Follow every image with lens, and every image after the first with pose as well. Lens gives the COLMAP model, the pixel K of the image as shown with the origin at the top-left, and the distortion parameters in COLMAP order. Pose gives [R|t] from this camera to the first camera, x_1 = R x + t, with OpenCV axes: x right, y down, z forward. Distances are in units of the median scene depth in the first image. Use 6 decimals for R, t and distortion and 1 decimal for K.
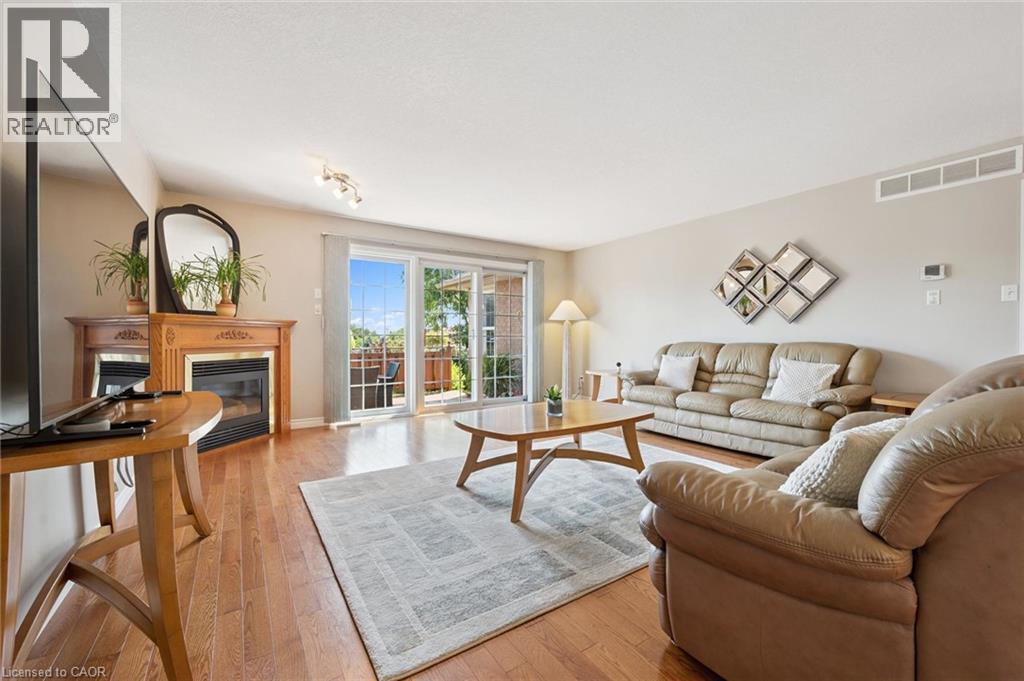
lens RADIAL K [[413.7, 0, 505.3], [0, 413.7, 337.8], [0, 0, 1]] dist [0.000048, 0.000057]
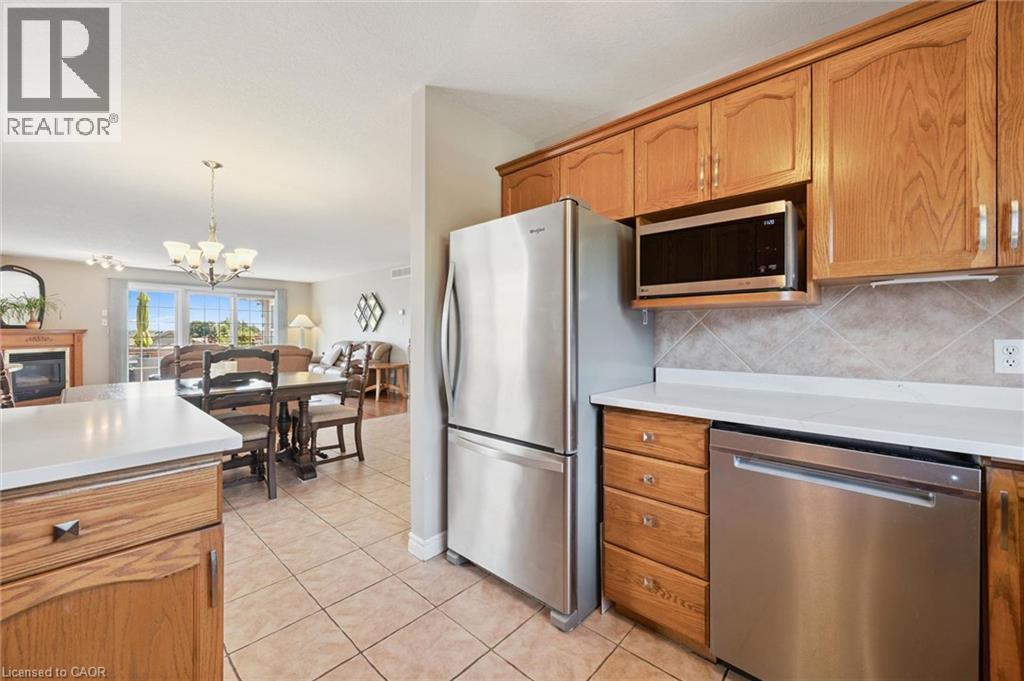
lens RADIAL K [[405.0, 0, 514.5], [0, 405.0, 332.8], [0, 0, 1]] dist [-0.001821, -0.000058]
pose [[0.970455, 0.000155, 0.241284, 0.829275], [-0.001382, 0.999987, 0.004919, -0.039873], [-0.241280, -0.005107, 0.970442, -1.075699]]
